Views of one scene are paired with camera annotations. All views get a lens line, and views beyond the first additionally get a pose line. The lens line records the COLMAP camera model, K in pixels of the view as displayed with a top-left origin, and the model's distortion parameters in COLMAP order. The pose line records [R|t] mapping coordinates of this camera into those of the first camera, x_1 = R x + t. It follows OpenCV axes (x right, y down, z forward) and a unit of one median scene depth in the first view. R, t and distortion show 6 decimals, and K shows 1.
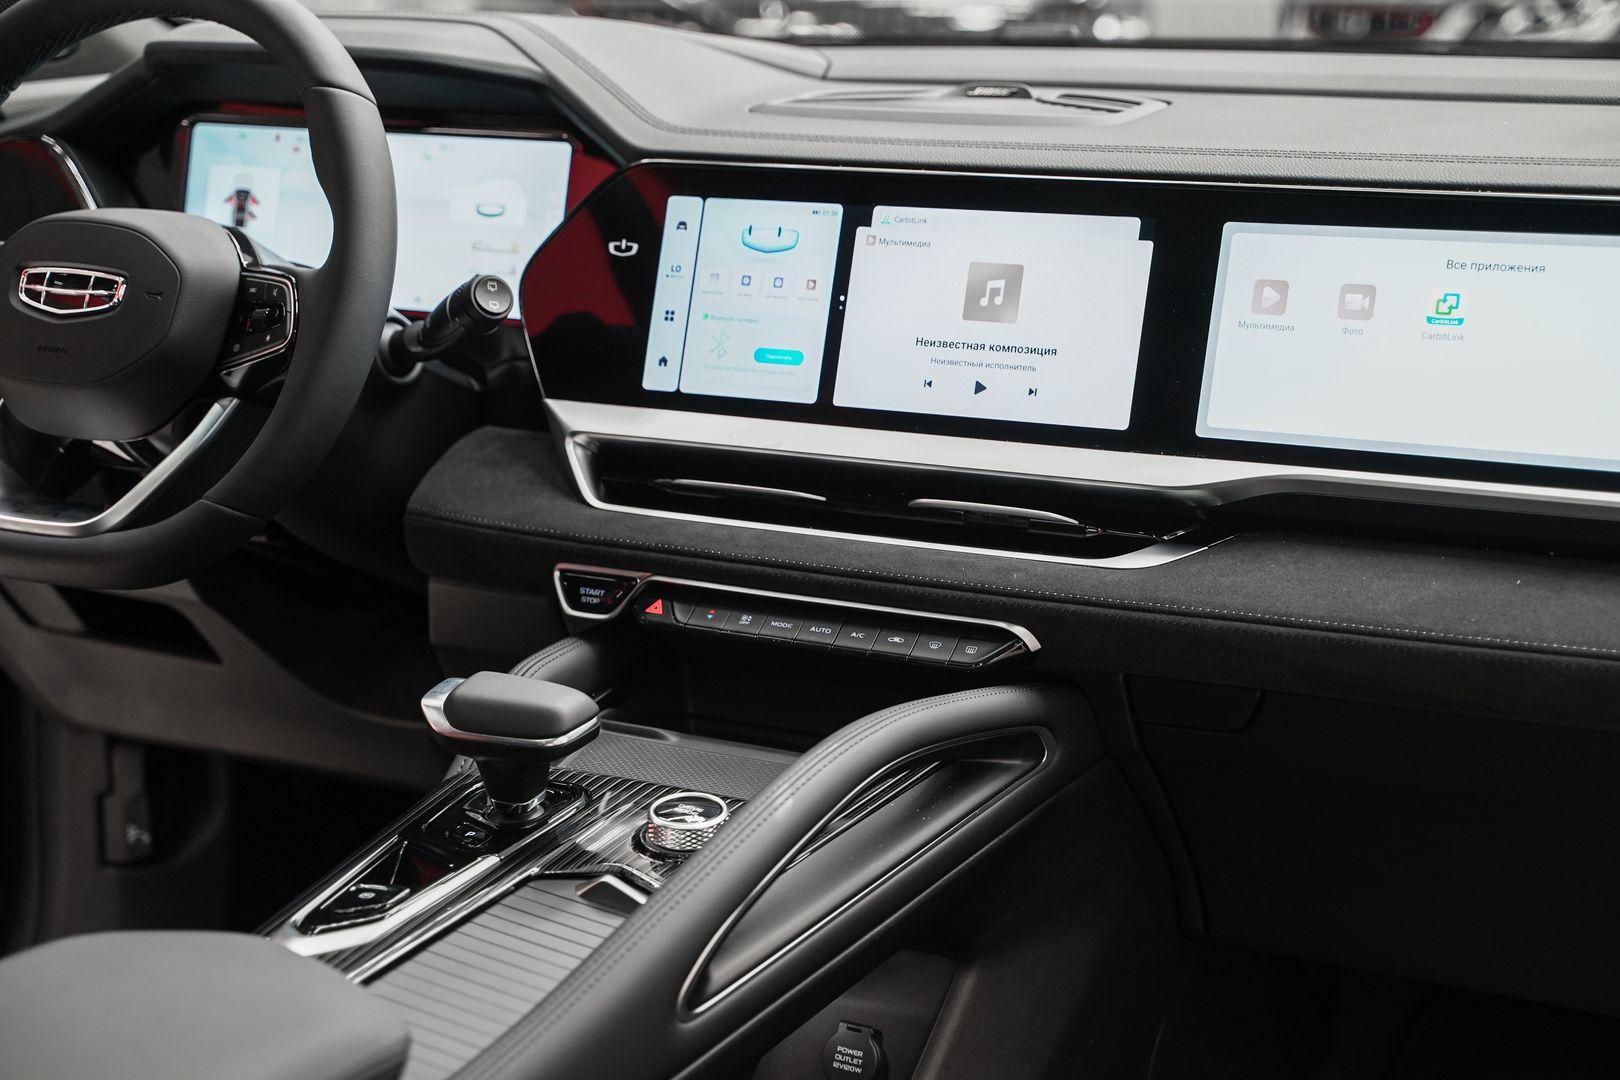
lens RADIAL K [[2651.9, 0, 809.6], [0, 2651.9, 534.1], [0, 0, 1]] dist [0.180097, 0.000000]
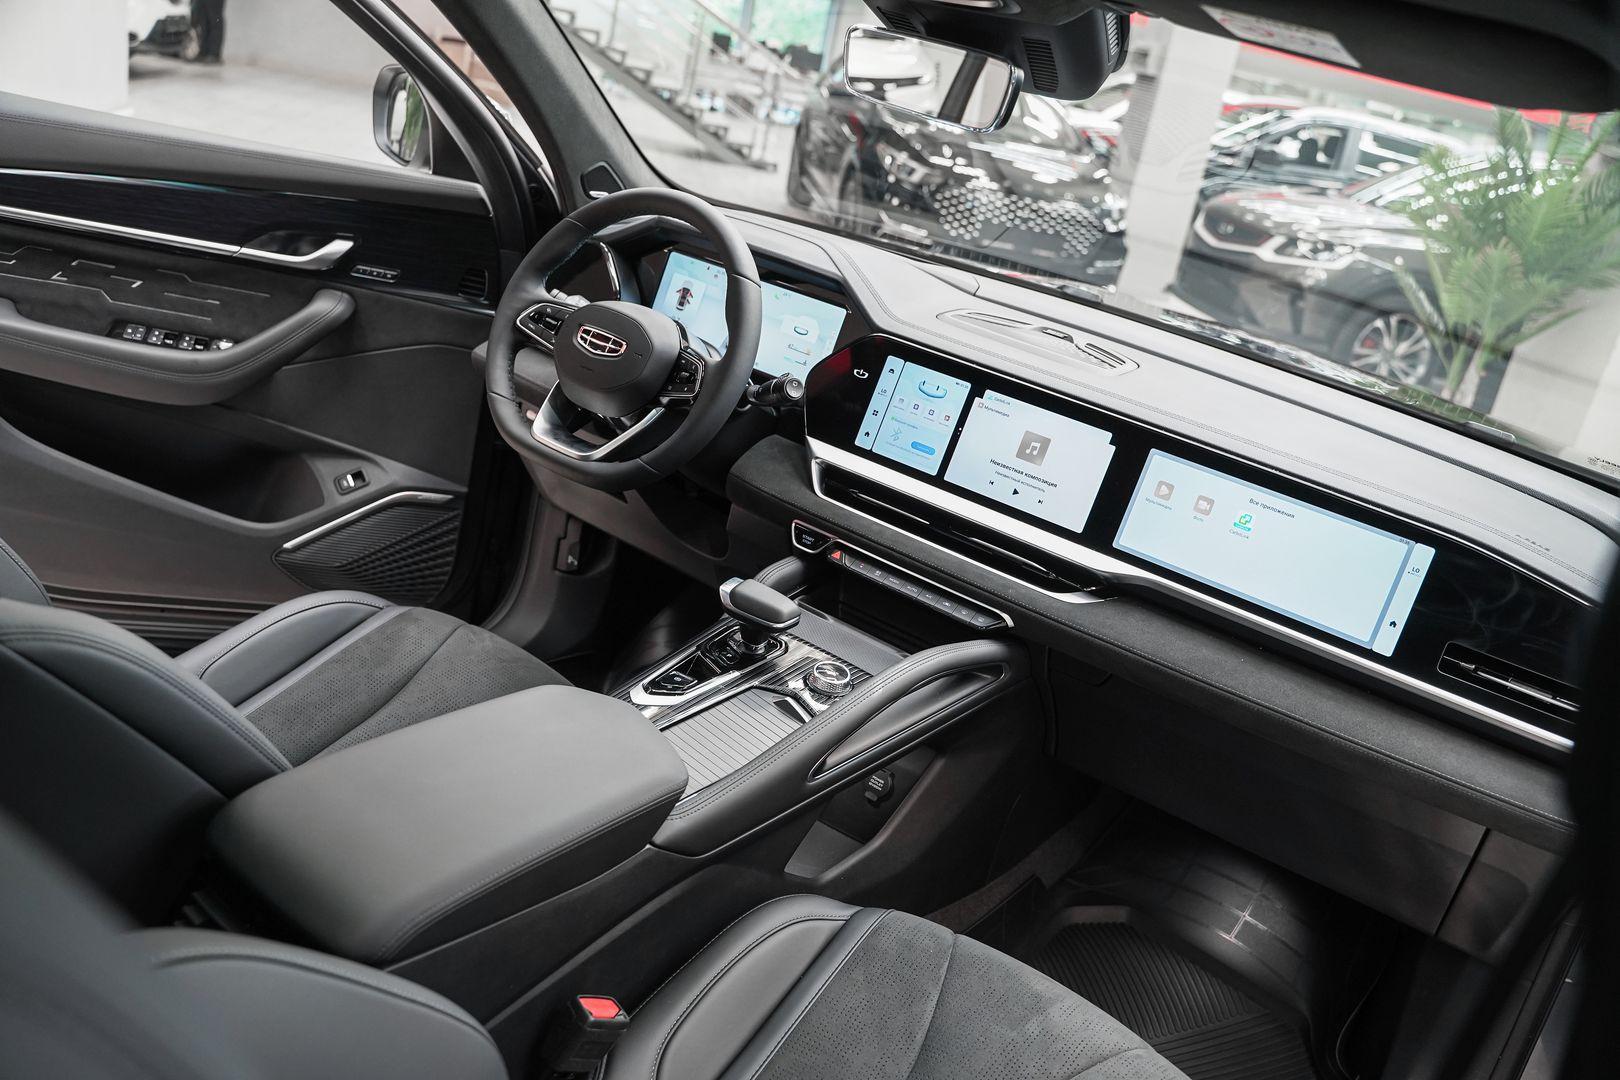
lens RADIAL K [[1303.4, 0, 806.9], [0, 1303.4, 538.0], [0, 0, 1]] dist [-0.109823, 0.085948]
pose [[0.971506, 0.233103, -0.042879, -0.039573], [-0.225814, 0.965280, 0.131308, -0.112080], [0.071998, -0.117884, 0.990414, -0.007322]]
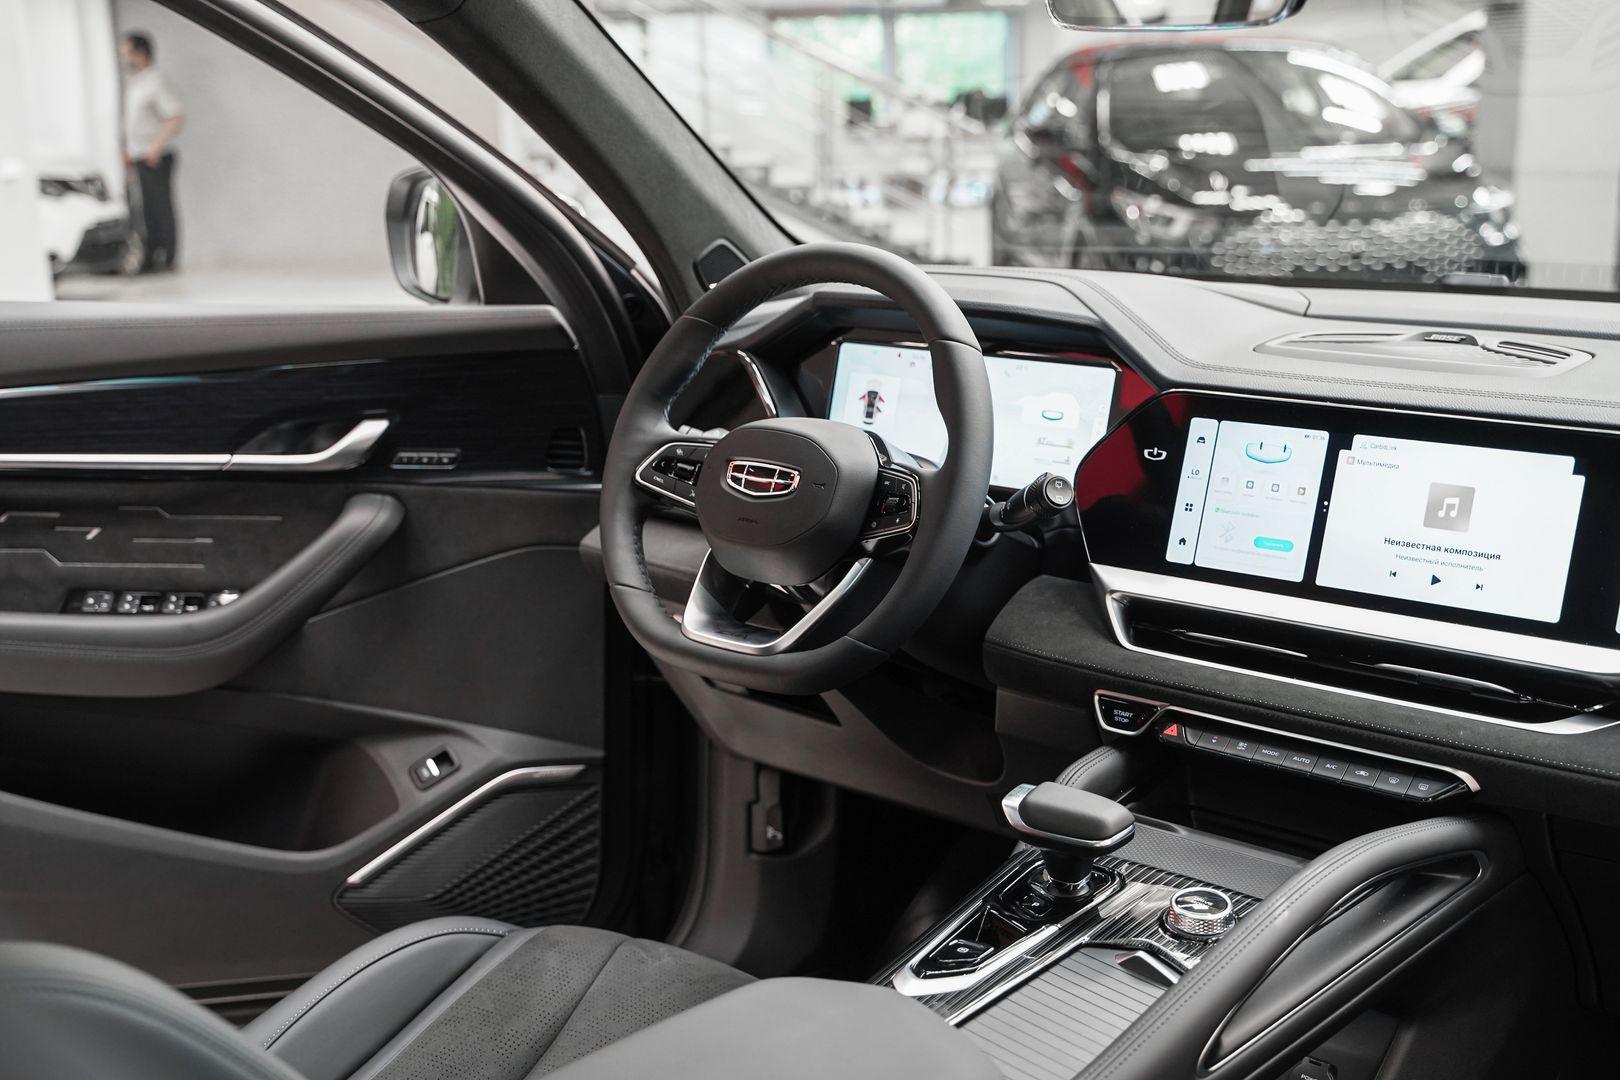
lens RADIAL K [[1939.0, 0, 811.3], [0, 1939.0, 532.7], [0, 0, 1]] dist [0.035857, 0.000000]
pose [[0.978083, 0.041127, -0.204114, -0.039666], [-0.042015, 0.999117, -0.000016, -0.063202], [0.203933, 0.008592, 0.978947, 0.006872]]
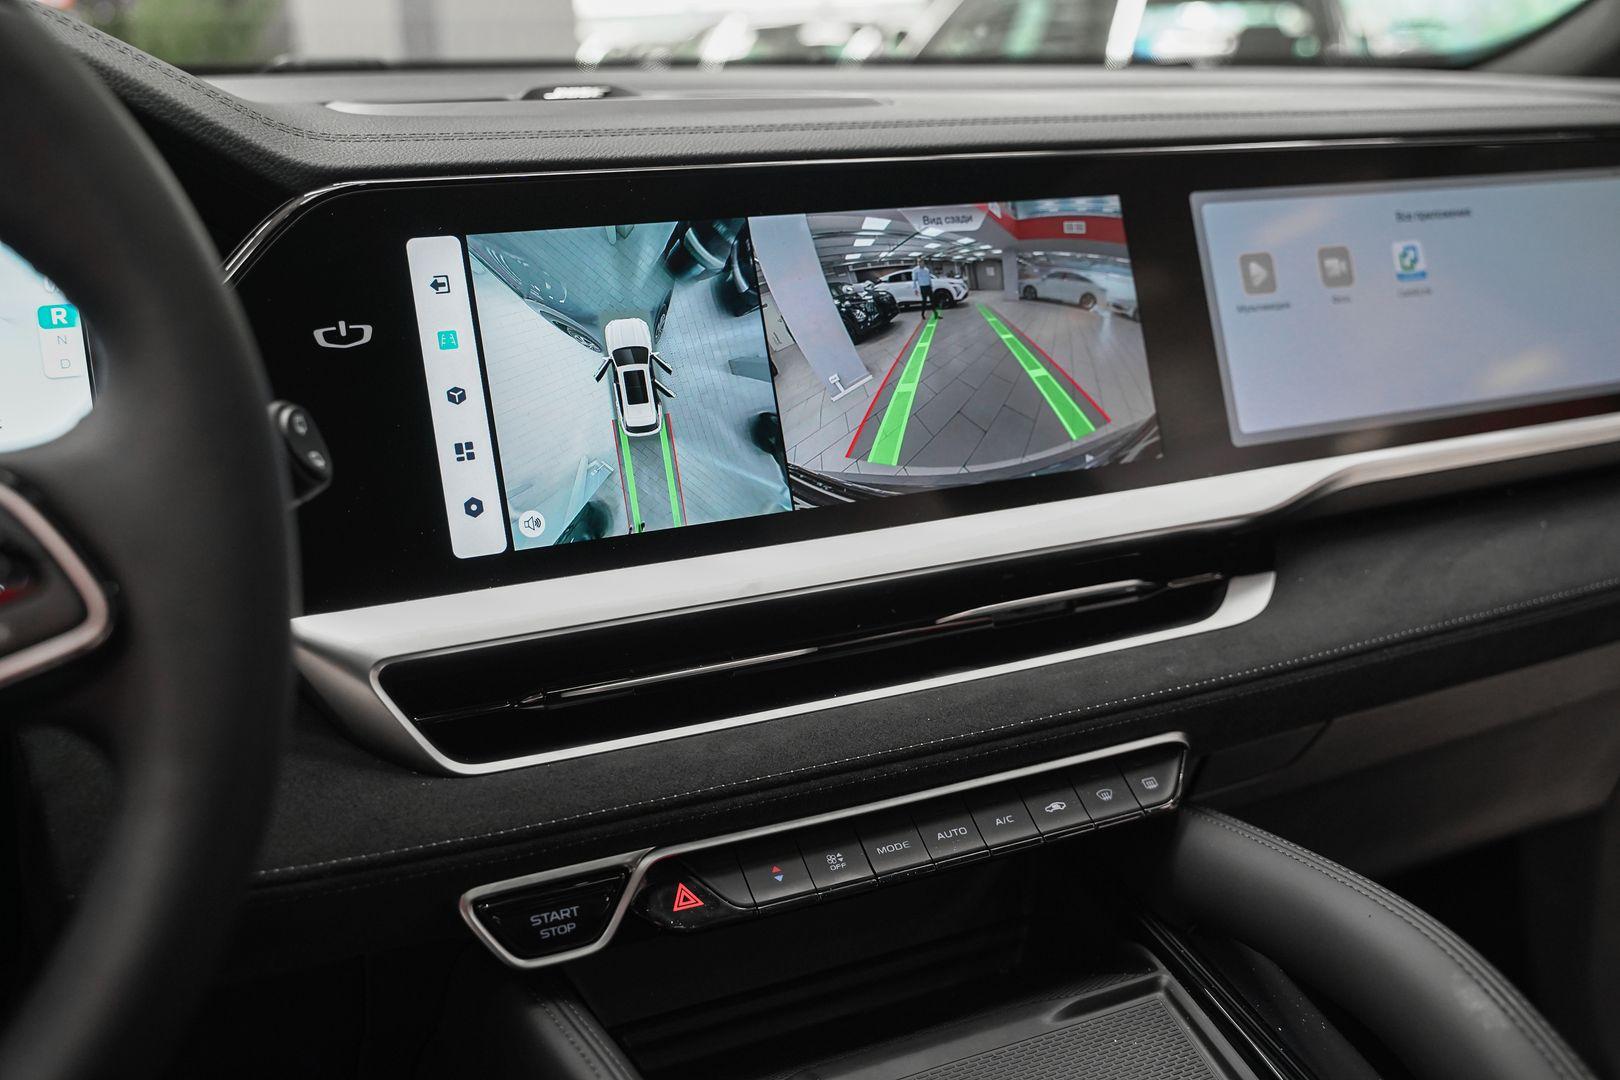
lens RADIAL K [[1552.7, 0, 806.3], [0, 1552.7, 534.9], [0, 0, 1]] dist [-0.042257, 0.000000]
pose [[0.595672, -0.217553, 0.773204, -0.292506], [0.206399, 0.971756, 0.114410, -0.086294], [-0.776256, 0.091438, 0.623751, 0.743864]]
